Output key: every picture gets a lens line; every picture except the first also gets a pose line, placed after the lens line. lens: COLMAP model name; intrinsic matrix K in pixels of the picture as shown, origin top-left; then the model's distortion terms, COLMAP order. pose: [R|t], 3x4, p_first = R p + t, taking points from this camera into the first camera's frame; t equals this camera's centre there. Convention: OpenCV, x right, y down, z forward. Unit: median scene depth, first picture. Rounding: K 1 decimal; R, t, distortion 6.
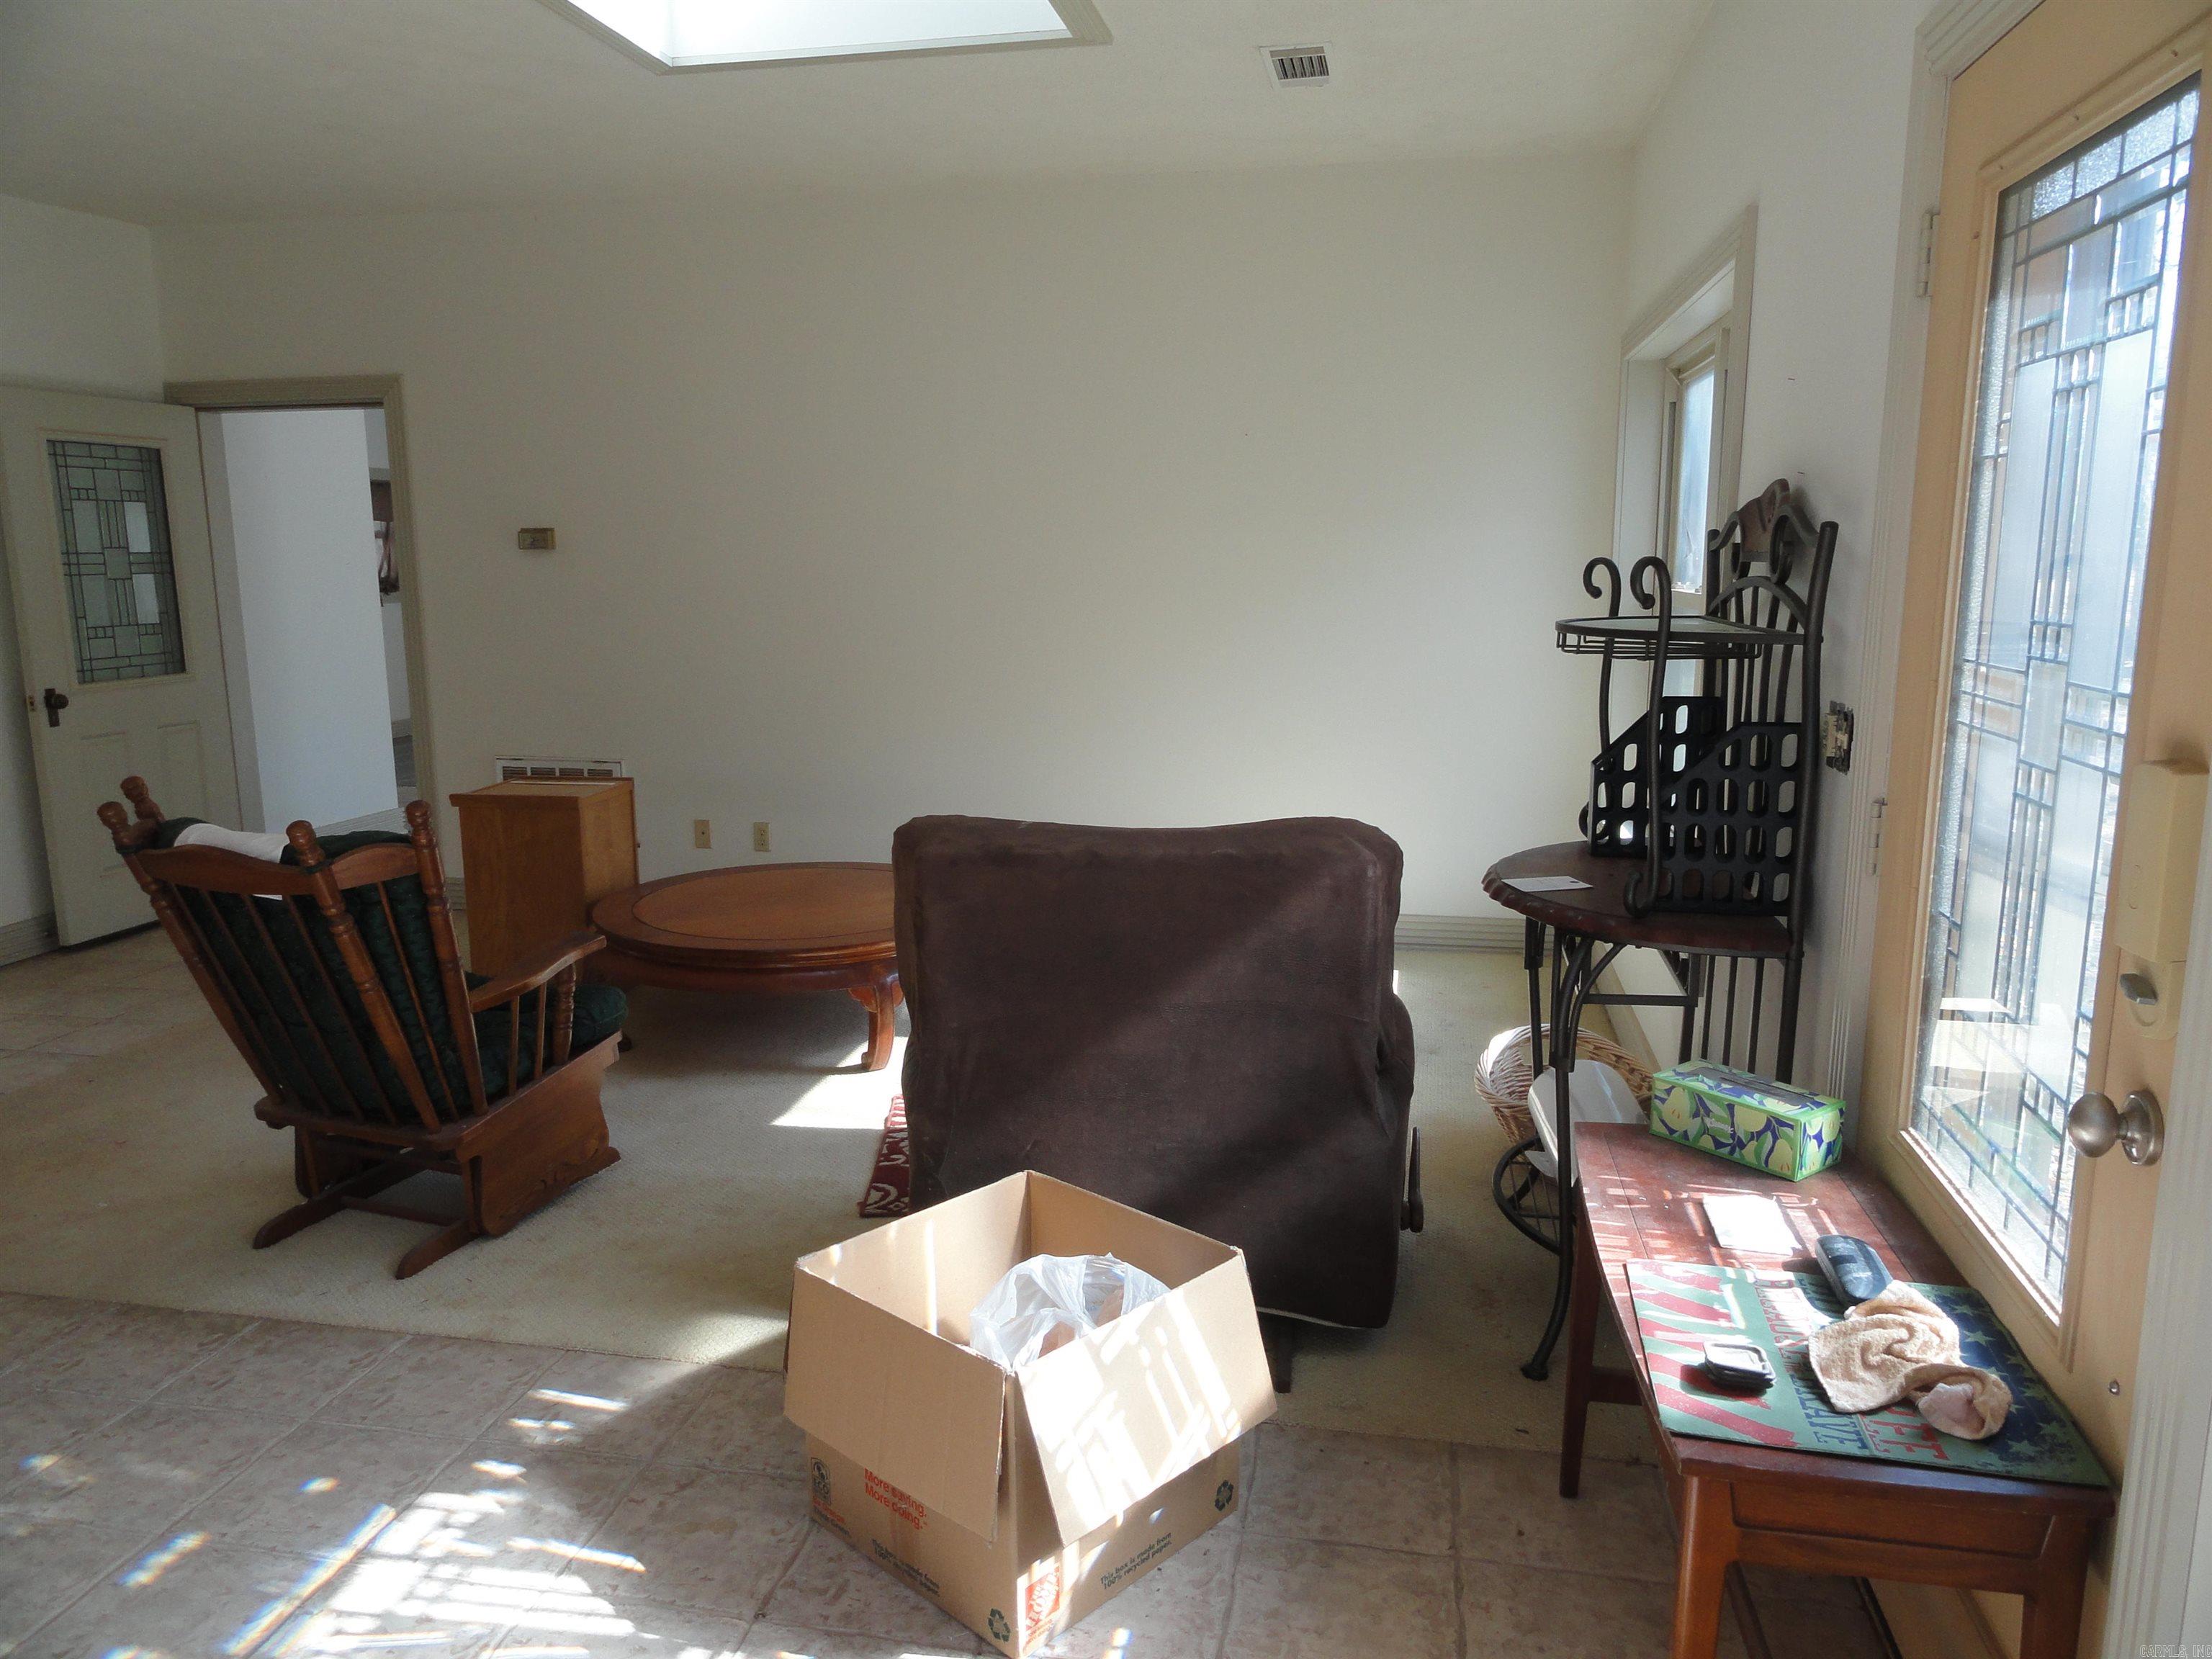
lens RADIAL K [[1537.0, 0, 1111.2], [0, 1537.0, 826.8], [0, 0, 1]] dist [-0.010477, 0.010401]
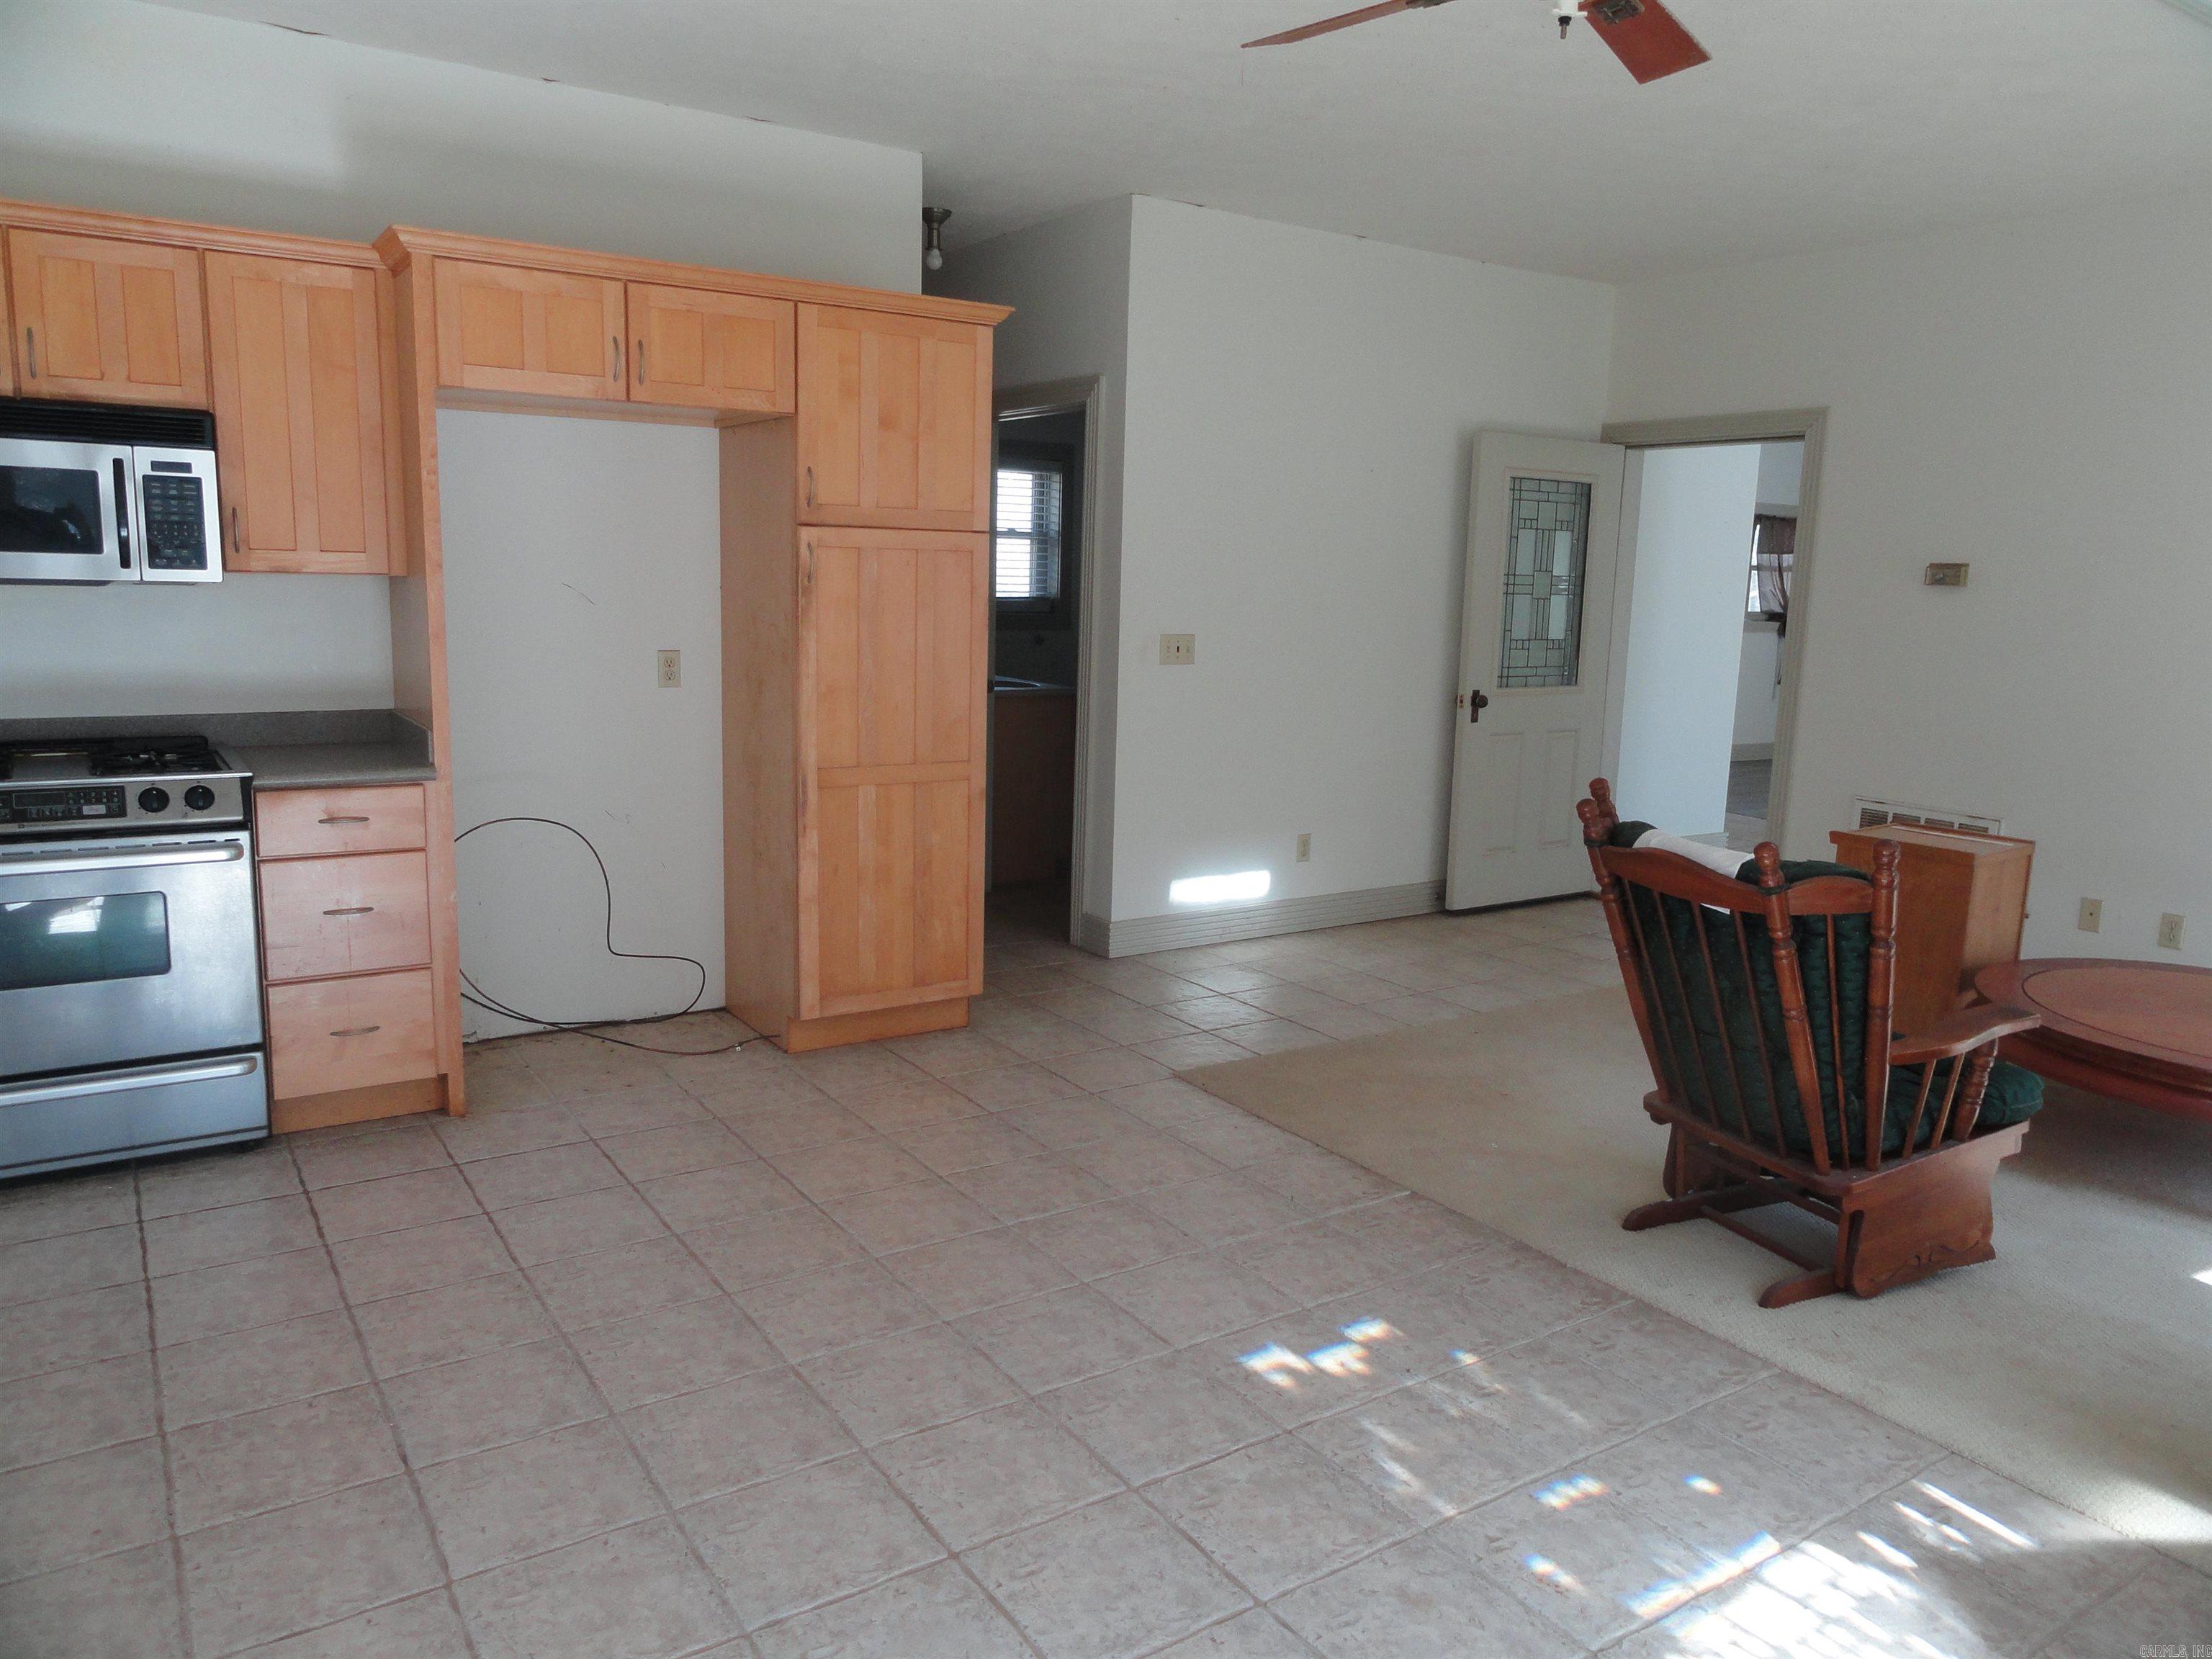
lens RADIAL K [[1537.0, 0, 1111.0], [0, 1537.0, 825.4], [0, 0, 1]] dist [-0.010477, 0.010401]
pose [[0.704034, 0.142887, -0.695643, -0.110062], [-0.157752, 0.986543, 0.042984, 0.008987], [0.692424, 0.079477, 0.717100, -0.035889]]
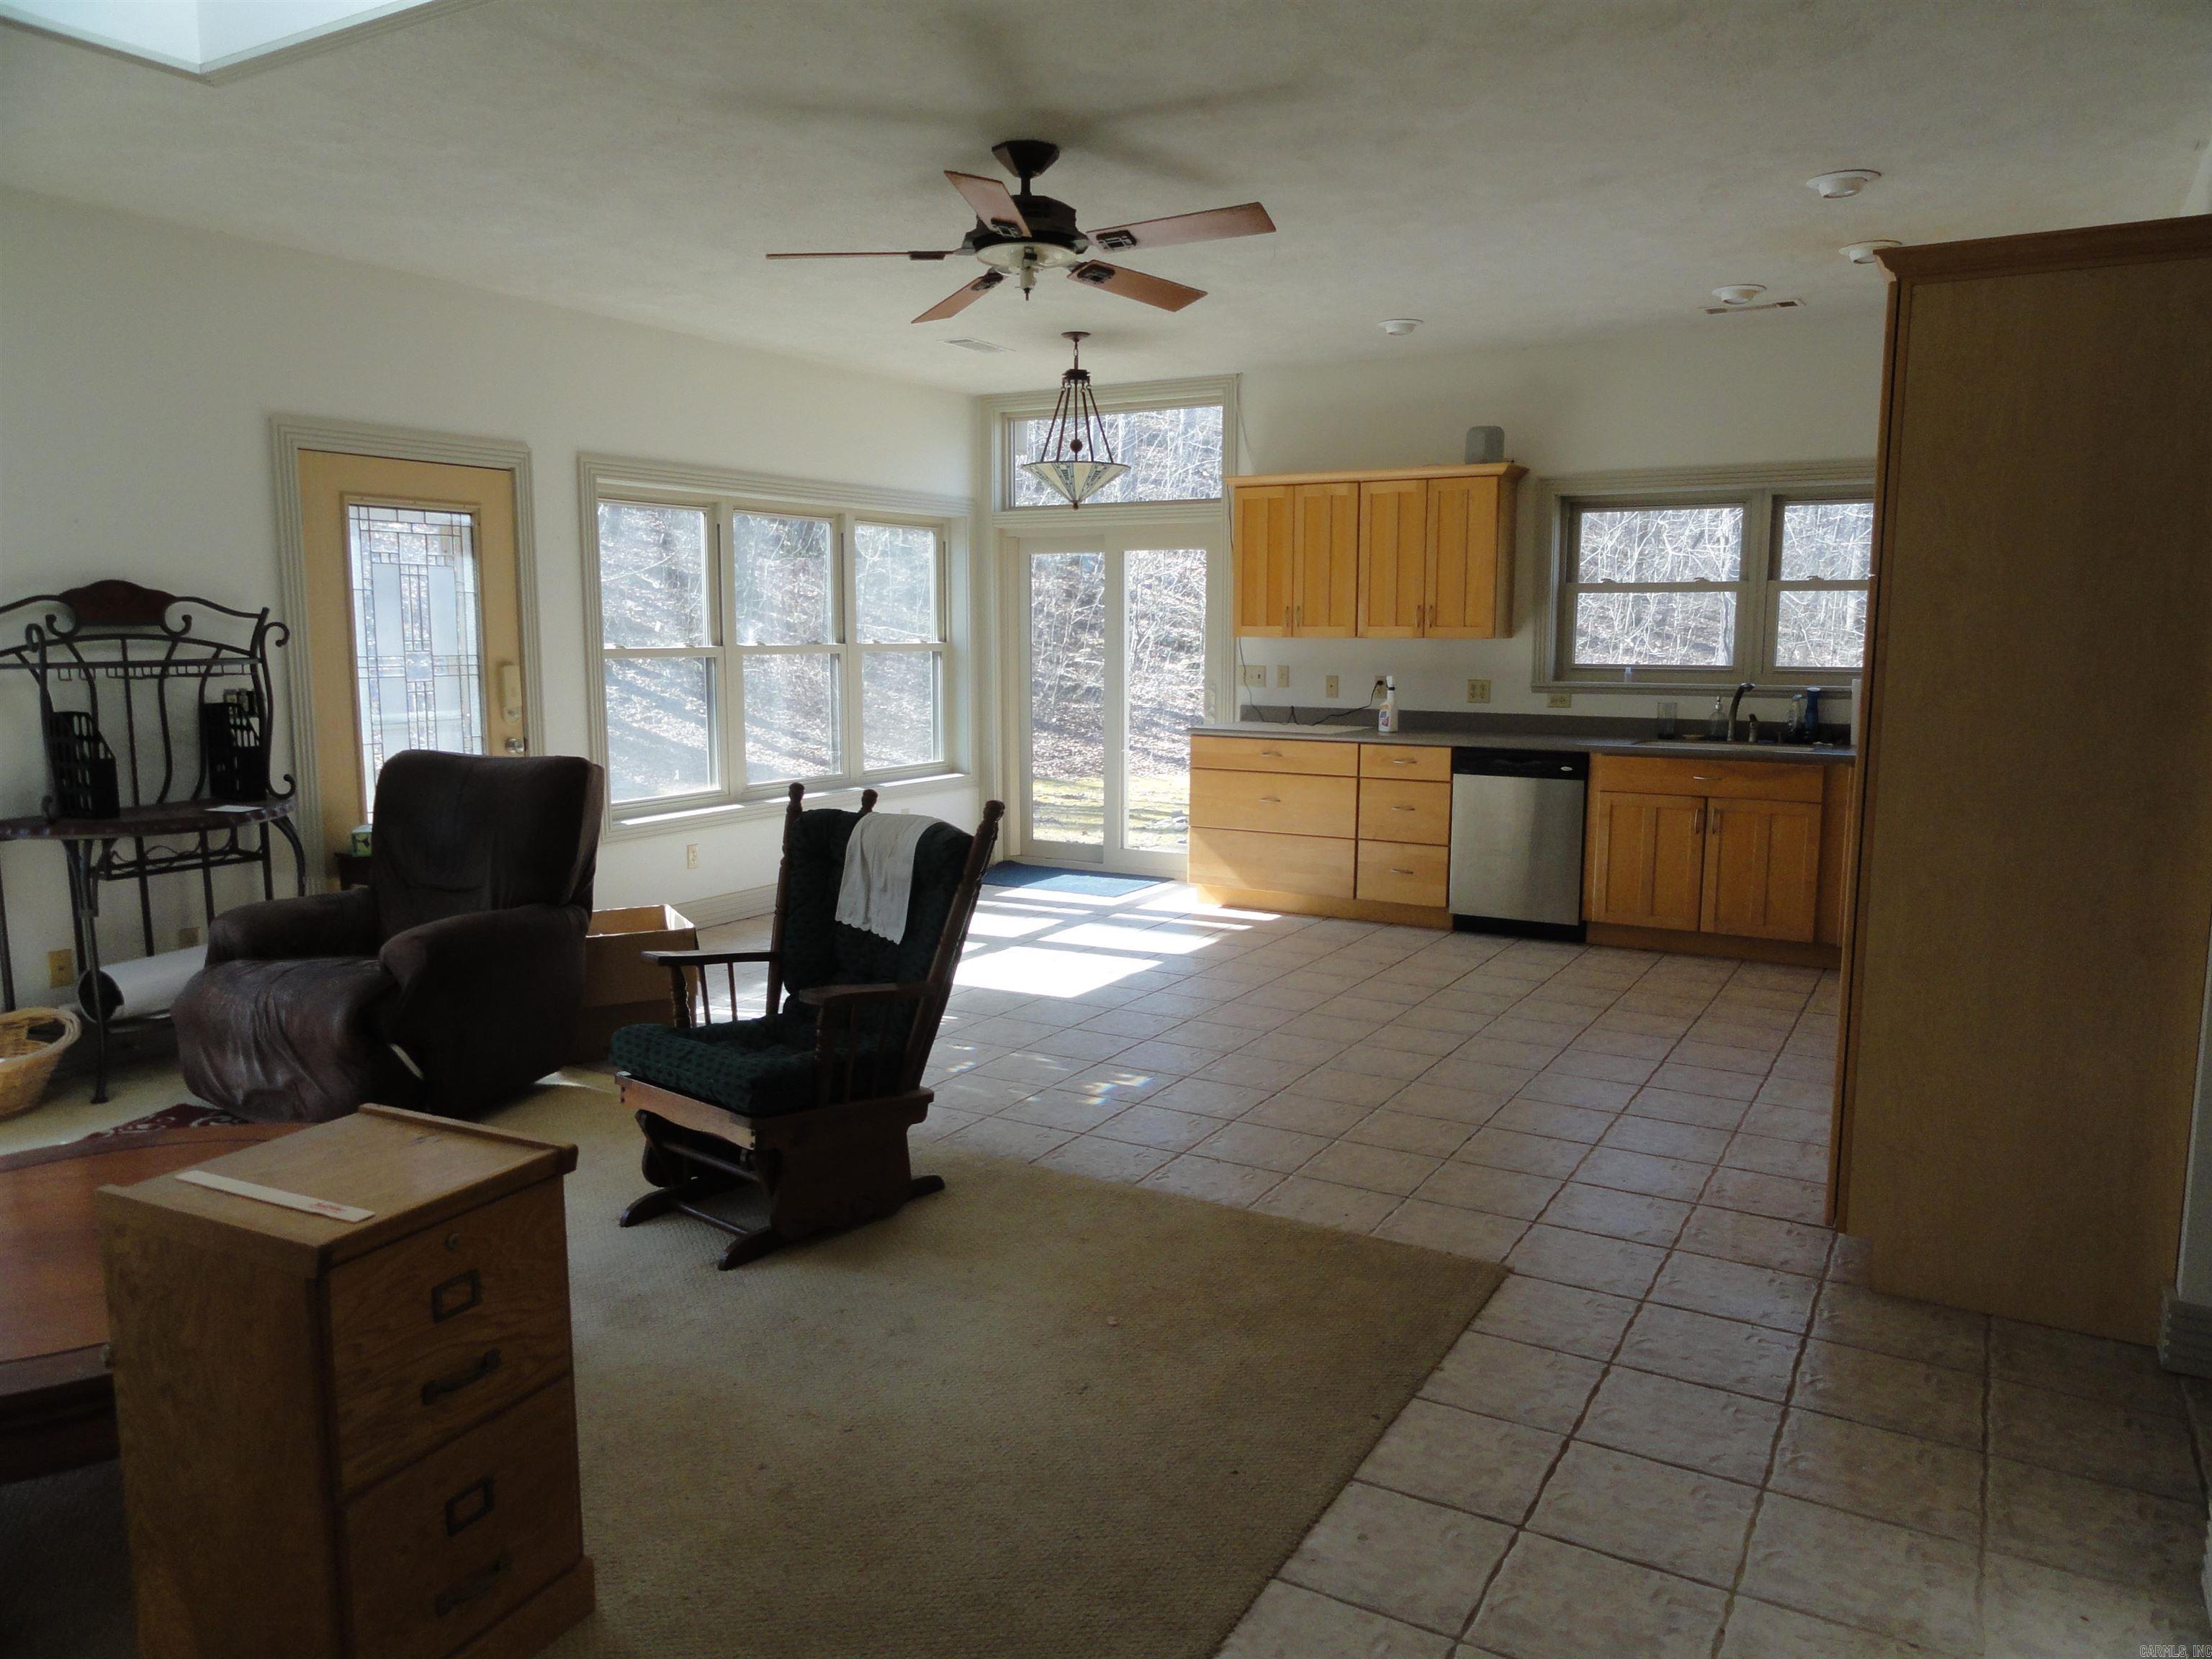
lens RADIAL K [[1537.0, 0, 1113.0], [0, 1537.0, 814.5], [0, 0, 1]] dist [-0.010477, 0.010401]
pose [[-0.943230, -0.034771, 0.330316, -1.103760], [0.063610, 0.957186, 0.282398, -0.348225], [-0.325993, 0.287378, -0.900635, 2.018879]]
